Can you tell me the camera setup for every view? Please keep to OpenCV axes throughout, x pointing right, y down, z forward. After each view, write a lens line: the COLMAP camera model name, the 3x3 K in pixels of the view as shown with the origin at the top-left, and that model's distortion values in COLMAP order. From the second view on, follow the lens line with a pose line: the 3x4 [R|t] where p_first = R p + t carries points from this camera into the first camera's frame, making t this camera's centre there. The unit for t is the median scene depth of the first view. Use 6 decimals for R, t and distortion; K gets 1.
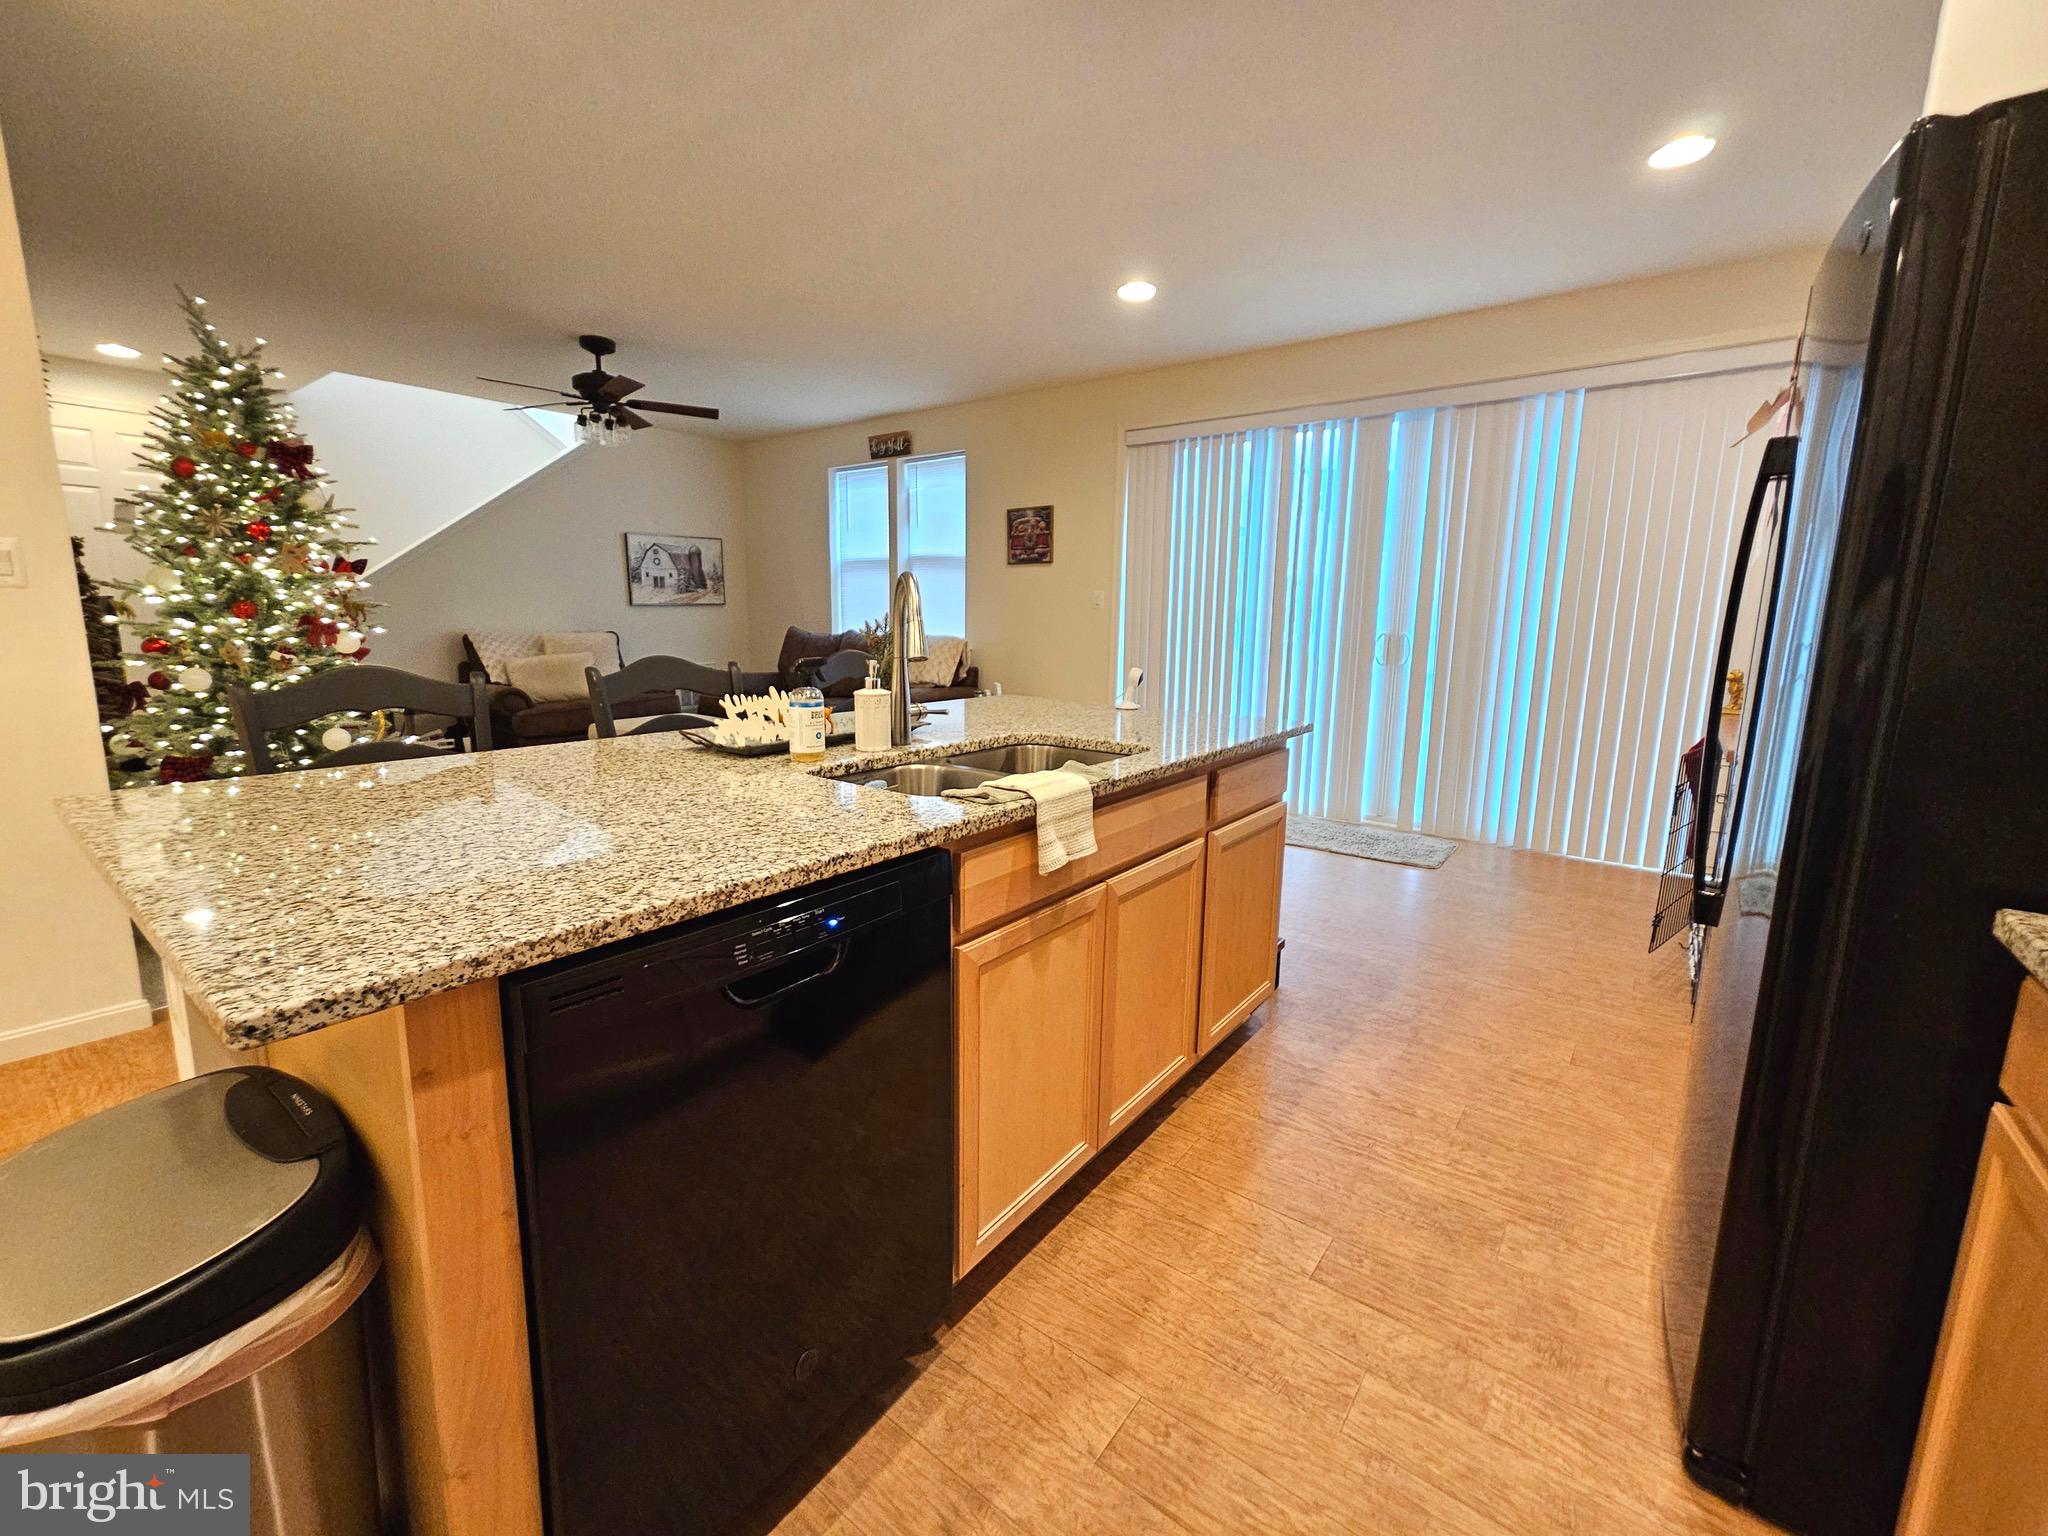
lens RADIAL K [[842.1, 0, 1022.7], [0, 842.1, 761.0], [0, 0, 1]] dist [0.004615, 0.000304]
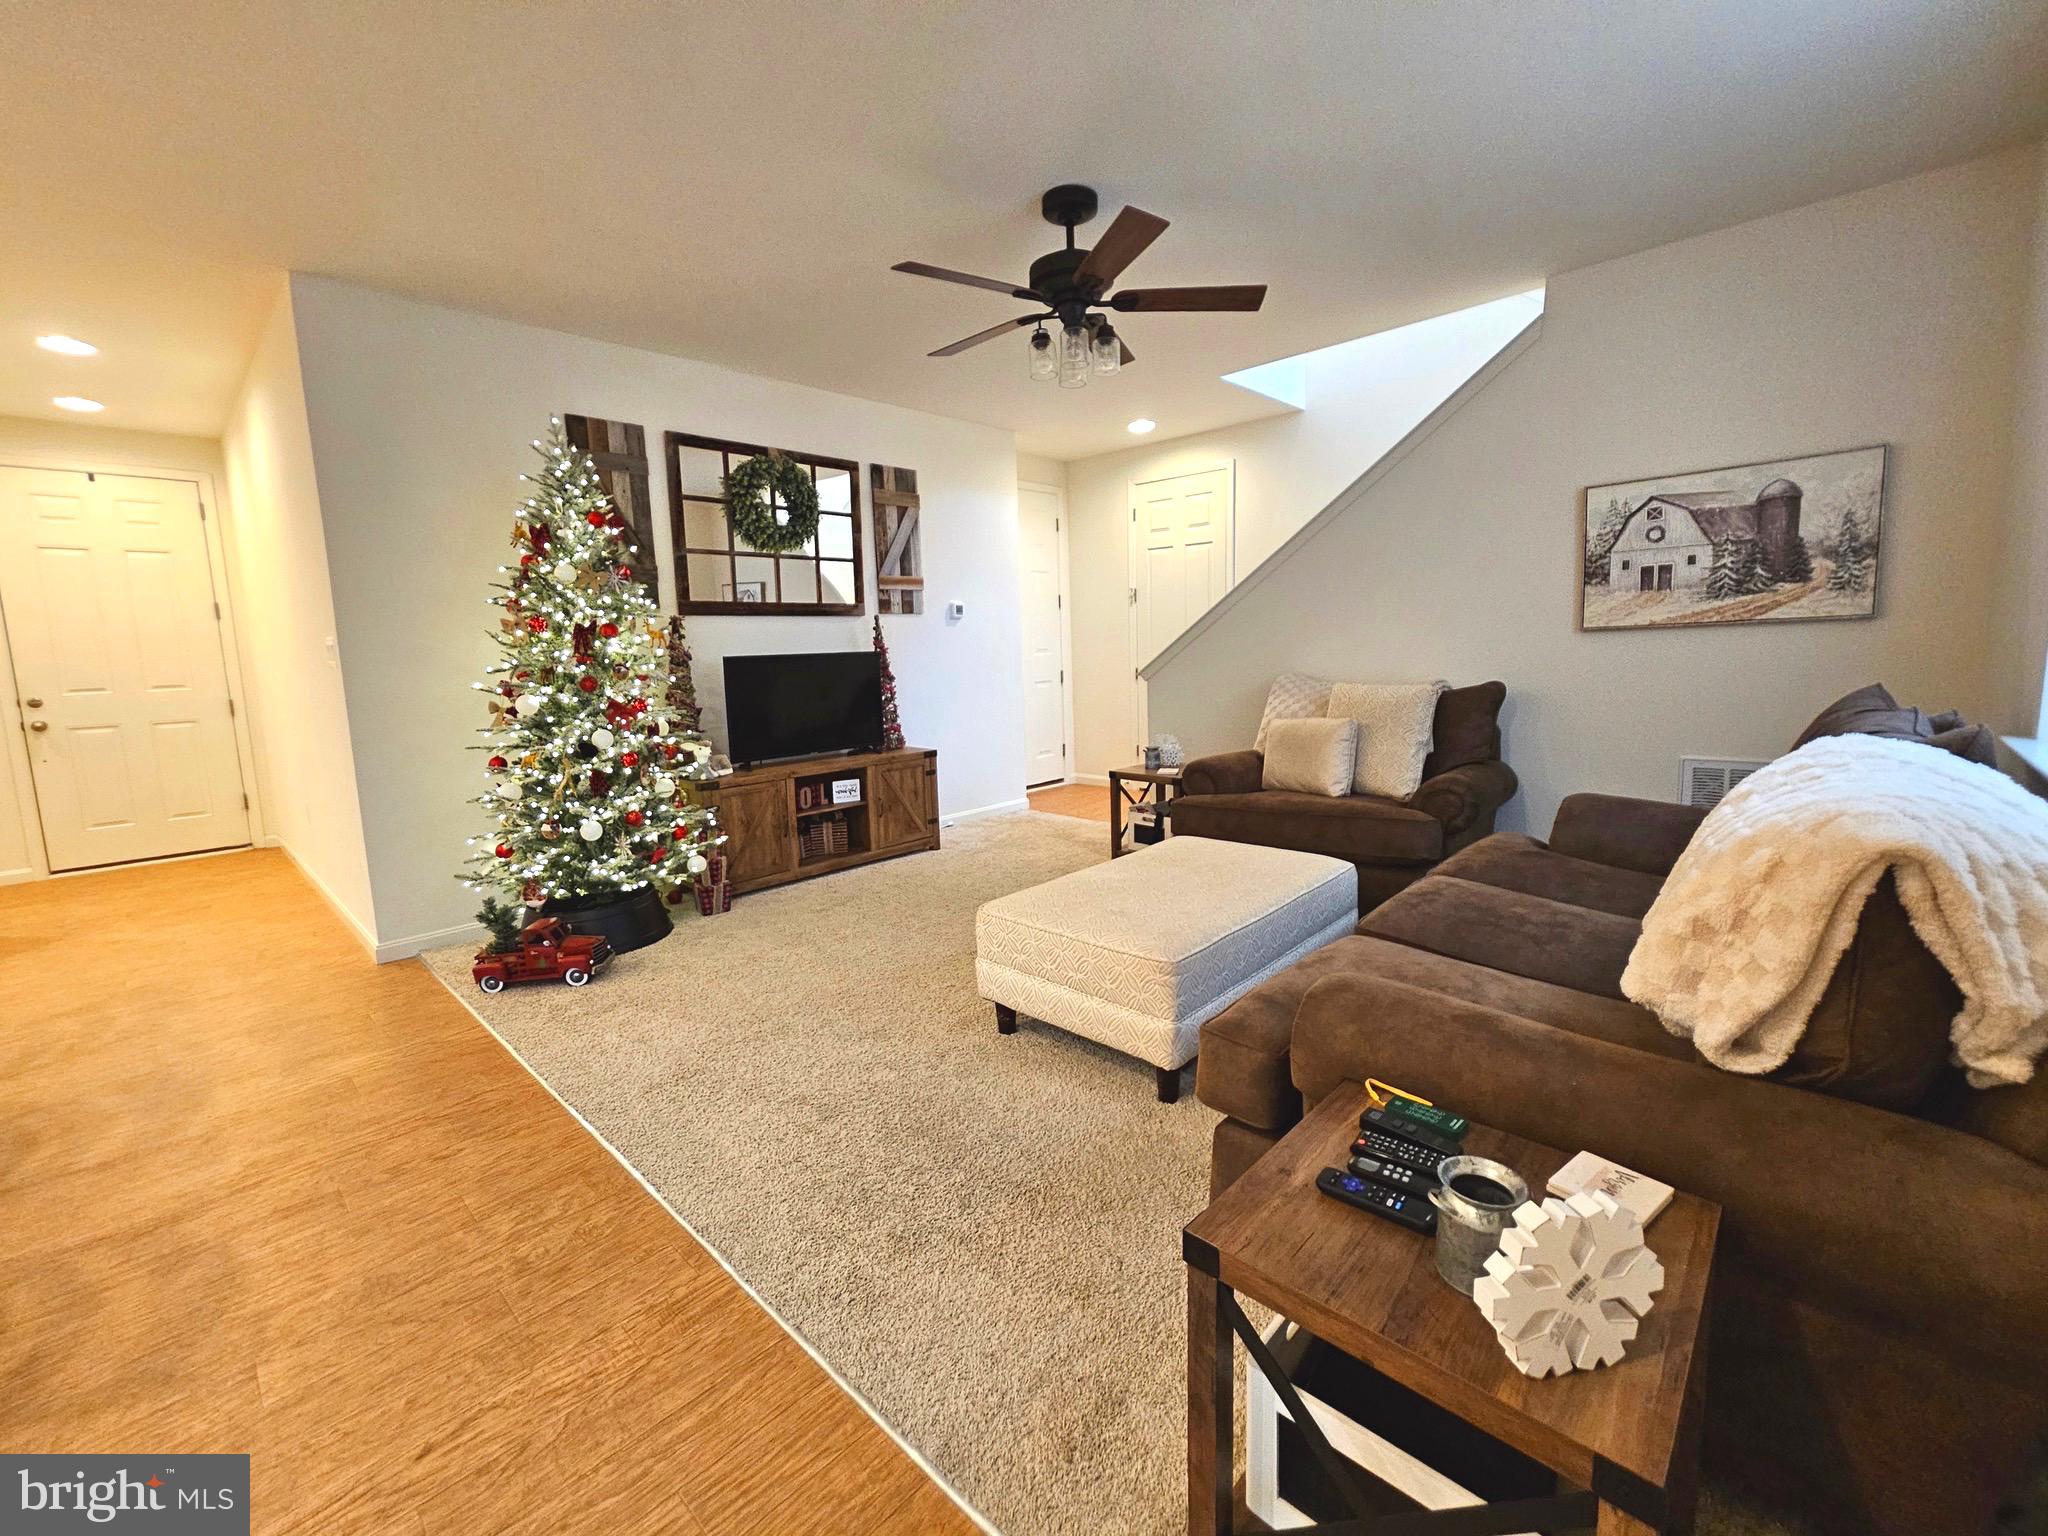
lens RADIAL K [[842.1, 0, 1019.7], [0, 842.1, 749.3], [0, 0, 1]] dist [0.004615, 0.000304]
pose [[-0.108935, 0.120192, -0.986756, 0.078124], [-0.141579, 0.980667, 0.135081, -0.129880], [0.983915, 0.154419, -0.089812, 0.696545]]
